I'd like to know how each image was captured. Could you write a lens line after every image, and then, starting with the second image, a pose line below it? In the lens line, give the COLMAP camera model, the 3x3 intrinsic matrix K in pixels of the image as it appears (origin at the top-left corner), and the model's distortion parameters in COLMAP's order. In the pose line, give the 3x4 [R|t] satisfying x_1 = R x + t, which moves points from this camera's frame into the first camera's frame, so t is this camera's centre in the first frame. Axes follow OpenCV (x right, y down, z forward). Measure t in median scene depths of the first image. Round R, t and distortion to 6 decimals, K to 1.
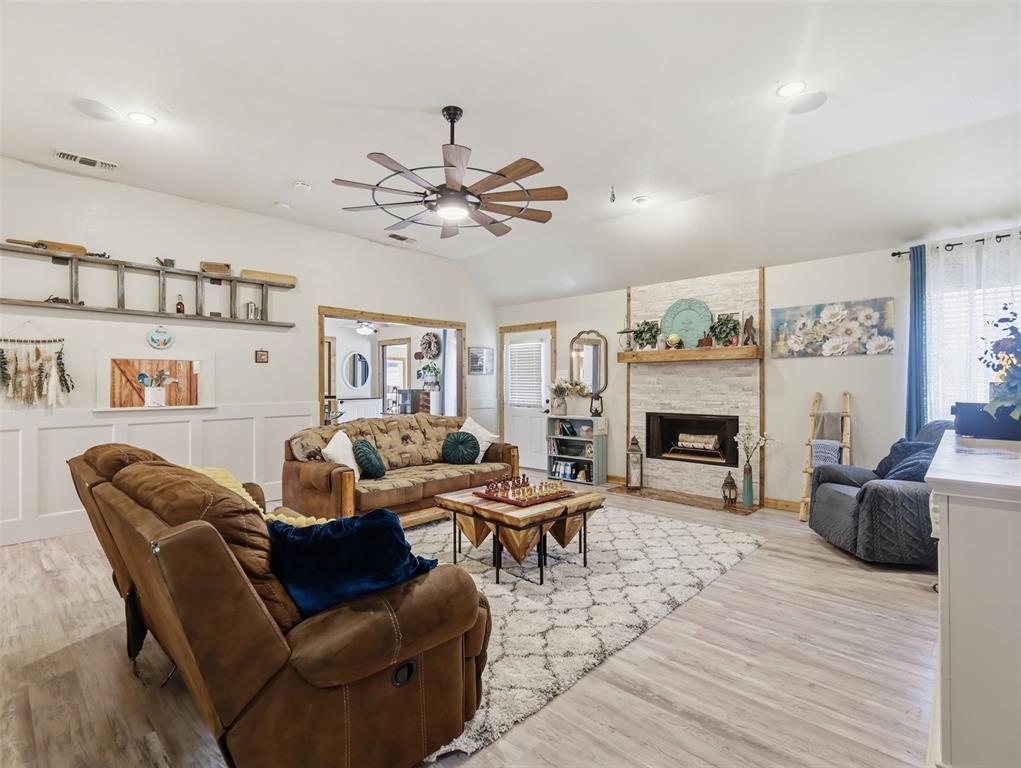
lens RADIAL K [[504.0, 0, 507.9], [0, 504.0, 383.3], [0, 0, 1]] dist [0.004077, -0.000165]
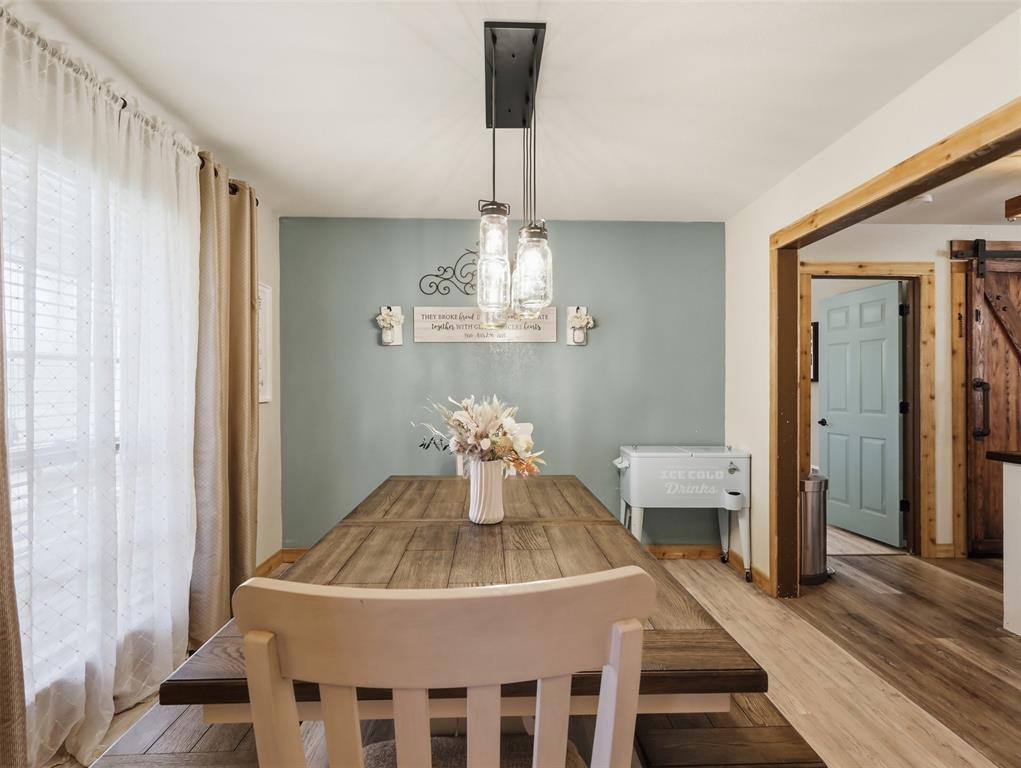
lens RADIAL K [[504.0, 0, 507.9], [0, 504.0, 383.3], [0, 0, 1]] dist [0.004077, -0.000165]
pose [[0.718068, 0.002658, -0.695968, -0.987106], [-0.000577, 0.999995, 0.003224, -0.000946], [0.695972, -0.001913, 0.718066, 0.353621]]
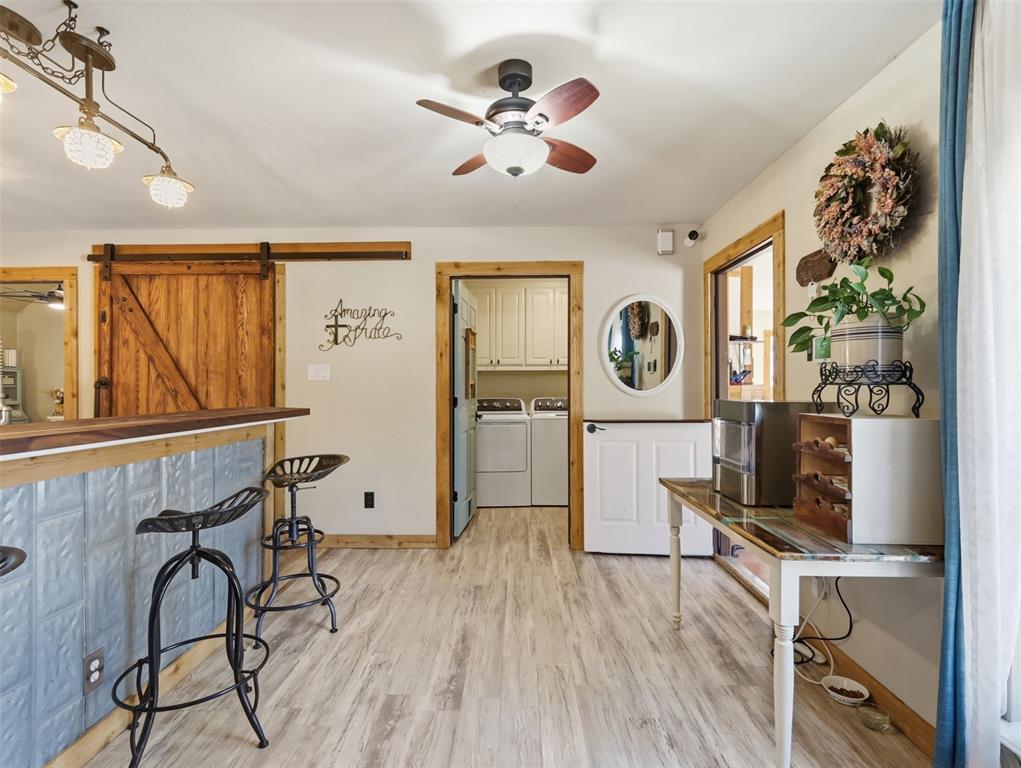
lens RADIAL K [[504.0, 0, 507.9], [0, 504.0, 383.3], [0, 0, 1]] dist [0.004077, -0.000165]
pose [[0.677880, -0.002596, -0.735168, -0.153810], [0.003758, 0.999993, -0.000065, 0.005386], [0.735163, -0.002719, 0.677885, 1.161711]]
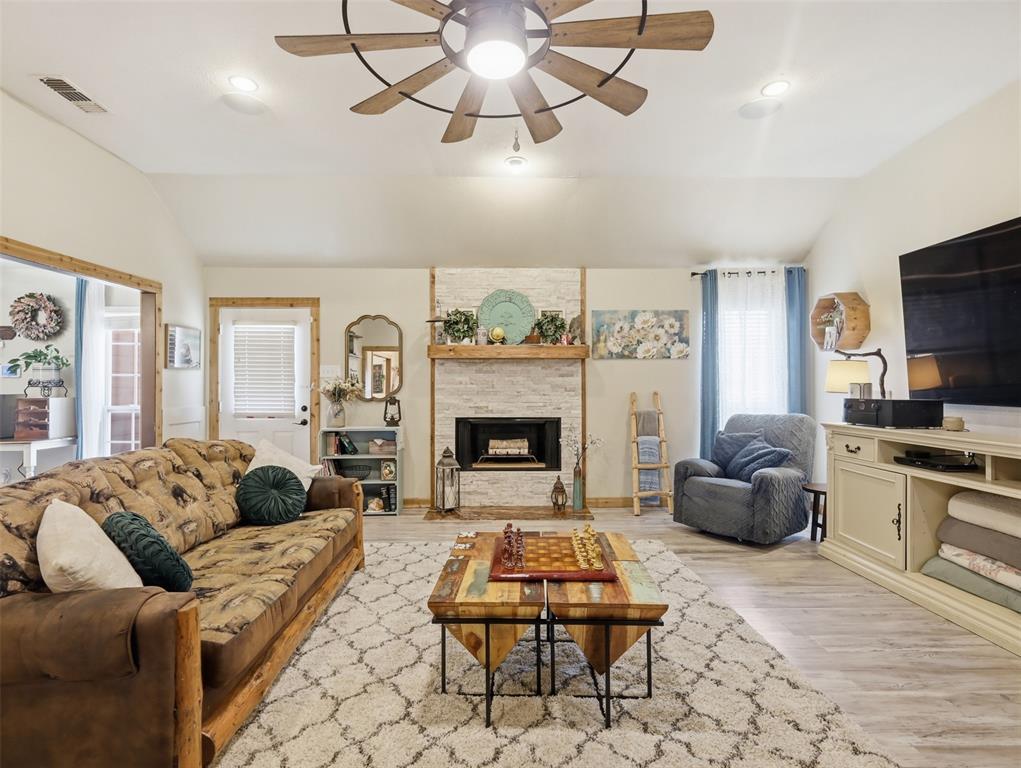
lens RADIAL K [[504.0, 0, 507.9], [0, 504.0, 383.3], [0, 0, 1]] dist [0.004077, -0.000165]
pose [[0.712647, 0.002941, 0.701517, -0.274283], [-0.001645, 0.999995, -0.002521, 0.001690], [-0.701521, 0.000643, 0.712648, 0.356396]]
